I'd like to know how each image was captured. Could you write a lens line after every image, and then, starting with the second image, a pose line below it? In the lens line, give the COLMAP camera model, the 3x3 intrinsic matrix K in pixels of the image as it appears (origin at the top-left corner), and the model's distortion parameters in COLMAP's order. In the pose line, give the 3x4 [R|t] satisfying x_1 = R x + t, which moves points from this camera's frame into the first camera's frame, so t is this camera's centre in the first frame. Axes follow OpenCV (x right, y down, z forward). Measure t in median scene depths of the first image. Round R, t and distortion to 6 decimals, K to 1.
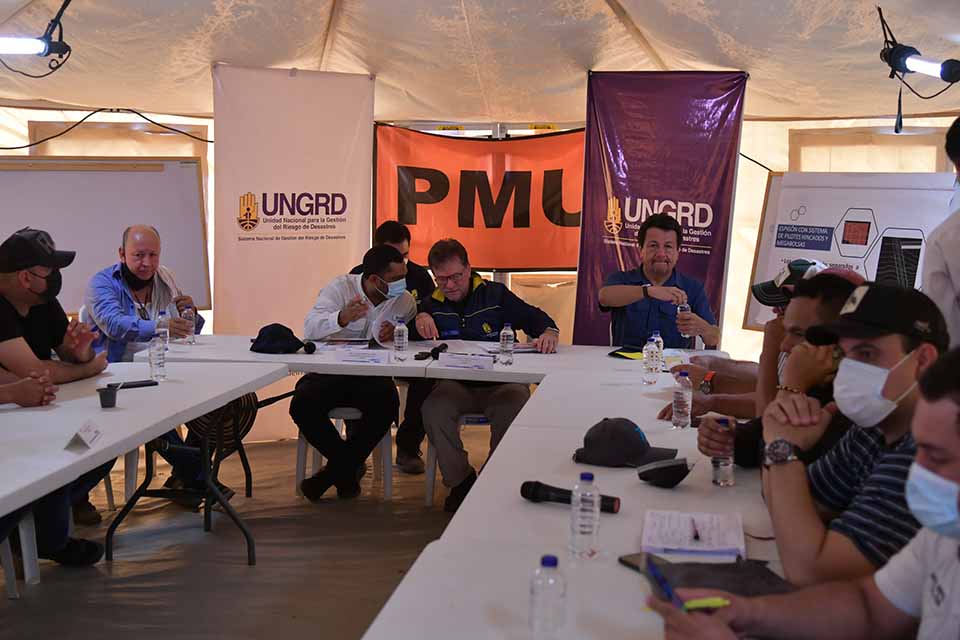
lens RADIAL K [[1312.3, 0, 480.0], [0, 1312.3, 320.0], [0, 0, 1]] dist [-0.015278, -0.013847]
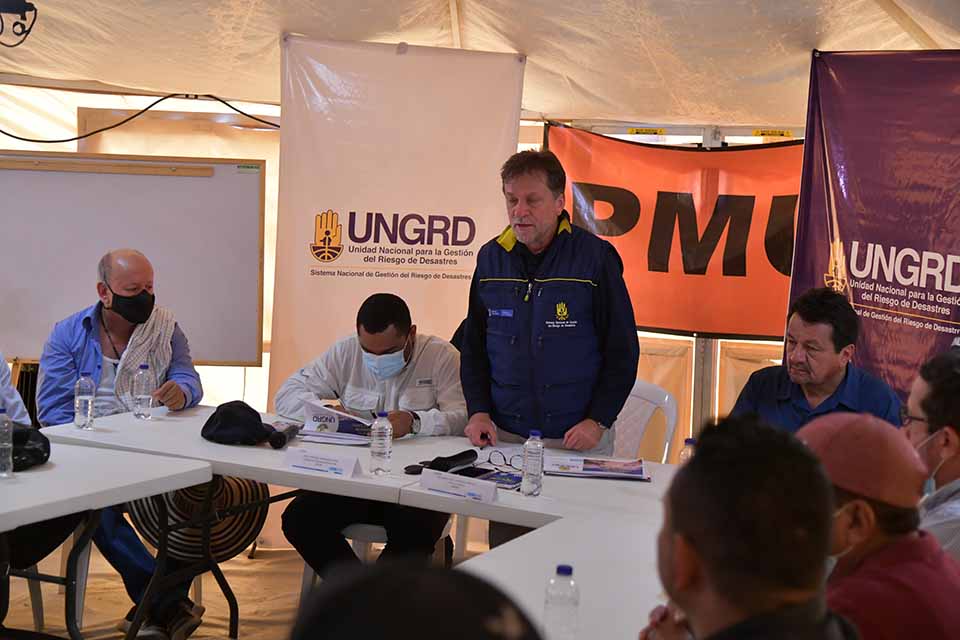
lens RADIAL K [[1516.4, 0, 480.0], [0, 1516.4, 320.0], [0, 0, 1]] dist [0.000382, -0.256621]
pose [[0.953967, 0.061020, -0.293639, 0.155931], [-0.068558, 0.997528, -0.015435, -0.028135], [0.291971, 0.034856, 0.955792, 0.211149]]
